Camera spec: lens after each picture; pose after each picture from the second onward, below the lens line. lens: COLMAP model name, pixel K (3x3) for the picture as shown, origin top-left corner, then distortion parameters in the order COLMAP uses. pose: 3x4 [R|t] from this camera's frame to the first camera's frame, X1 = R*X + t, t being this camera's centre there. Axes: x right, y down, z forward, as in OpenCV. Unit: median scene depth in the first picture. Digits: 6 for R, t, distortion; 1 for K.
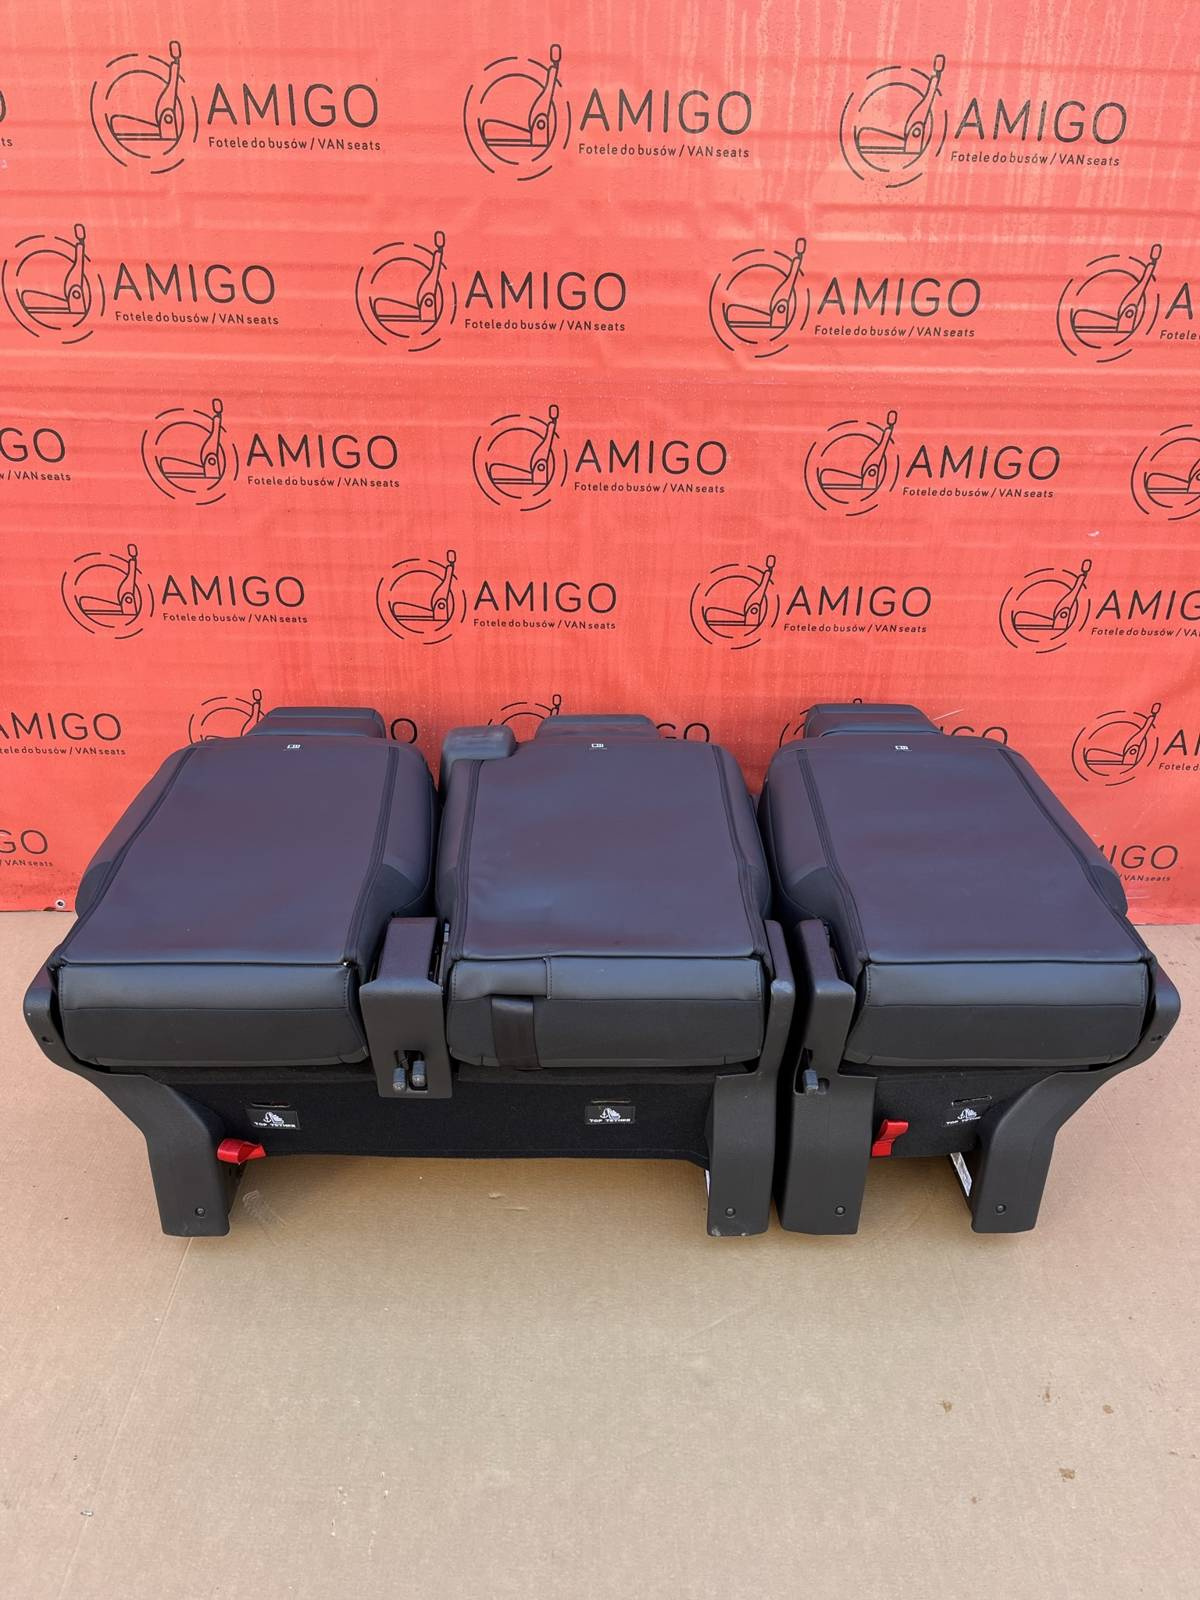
lens RADIAL K [[1204.5, 0, 598.4], [0, 1204.5, 803.9], [0, 0, 1]] dist [0.055831, -0.084838]
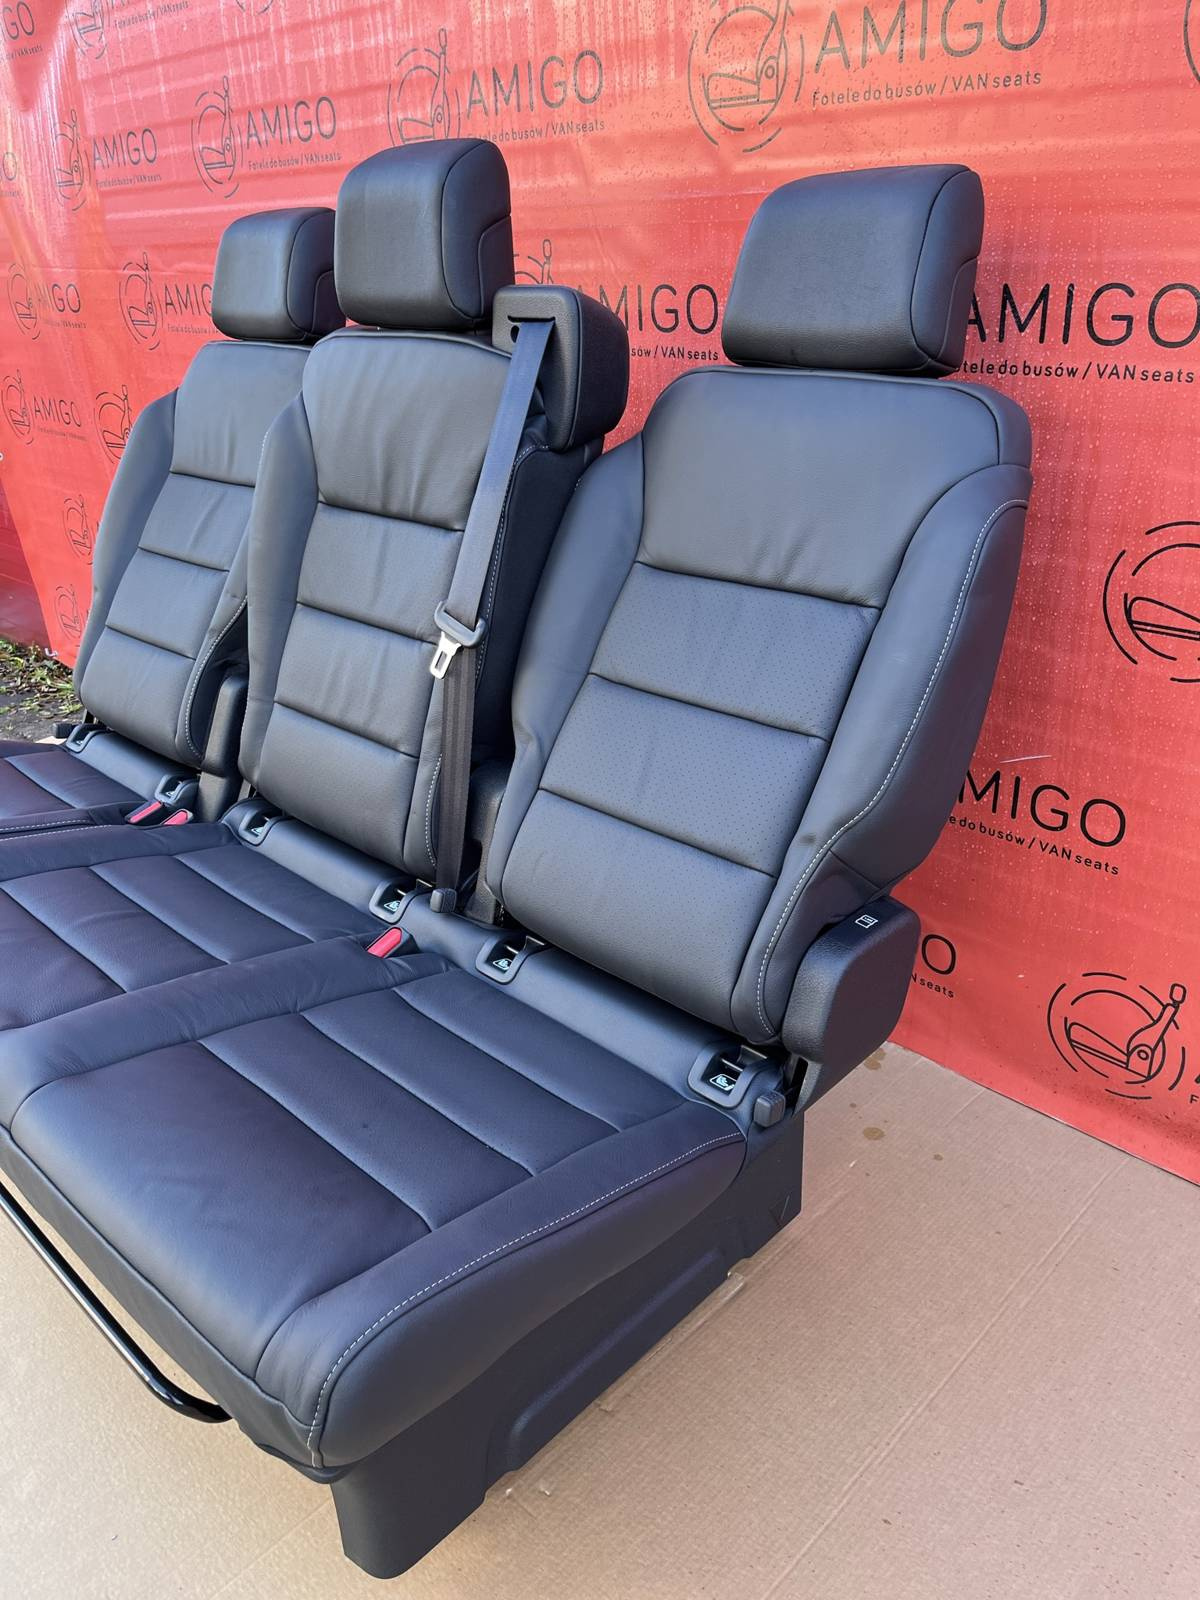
lens RADIAL K [[1204.5, 0, 608.5], [0, 1204.5, 800.7], [0, 0, 1]] dist [0.055831, -0.084838]
pose [[0.720147, 0.256805, -0.644546, 0.622171], [-0.278218, 0.957905, 0.070804, -0.045584], [0.635597, 0.128335, 0.761280, 0.483987]]
